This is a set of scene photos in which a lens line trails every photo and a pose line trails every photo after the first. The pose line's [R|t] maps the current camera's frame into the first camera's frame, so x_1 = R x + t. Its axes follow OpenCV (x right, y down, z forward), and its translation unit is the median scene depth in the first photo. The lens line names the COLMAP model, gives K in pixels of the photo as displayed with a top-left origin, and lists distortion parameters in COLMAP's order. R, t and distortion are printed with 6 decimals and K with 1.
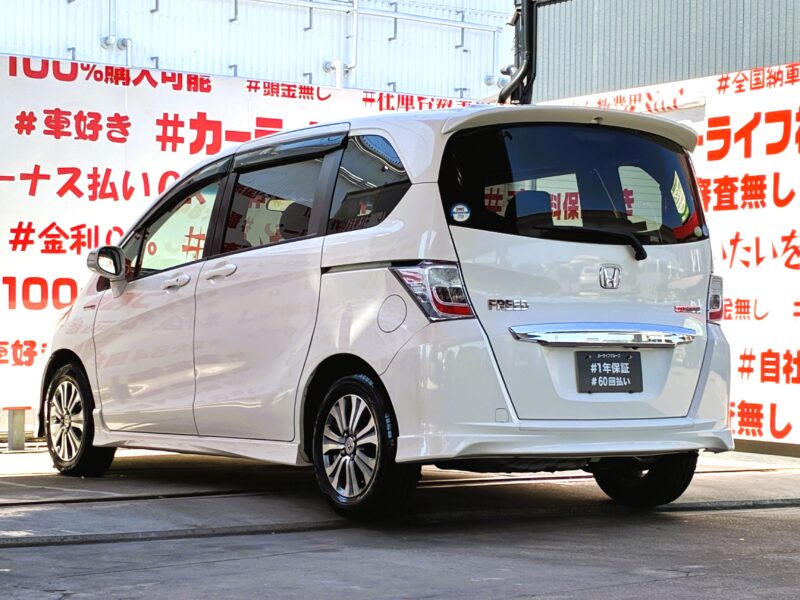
lens RADIAL K [[1879.8, 0, 415.1], [0, 1879.8, 300.5], [0, 0, 1]] dist [0.222366, -0.889504]
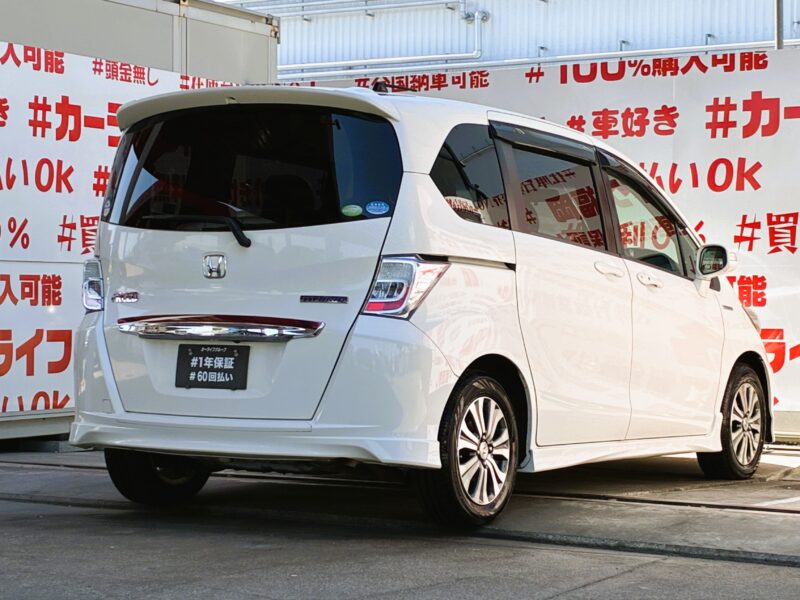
lens RADIAL K [[1892.4, 0, 400.0], [0, 1892.4, 300.0], [0, 0, 1]] dist [0.188532, -0.713888]
pose [[0.422705, -0.013340, -0.906169, 0.680241], [0.010227, 0.999898, -0.009950, 0.010139], [0.906210, -0.005061, 0.422798, 0.464050]]
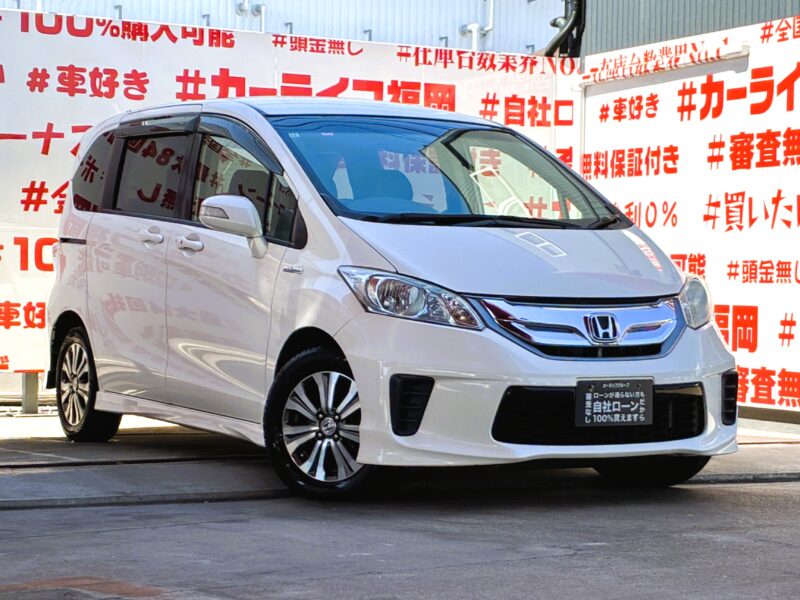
lens RADIAL K [[1892.4, 0, 400.0], [0, 1892.4, 300.0], [0, 0, 1]] dist [0.188532, -0.713888]
pose [[0.994862, 0.003225, -0.101190, 0.078862], [-0.001607, 0.999870, 0.016067, 0.003649], [0.101228, -0.015822, 0.994737, 0.037126]]
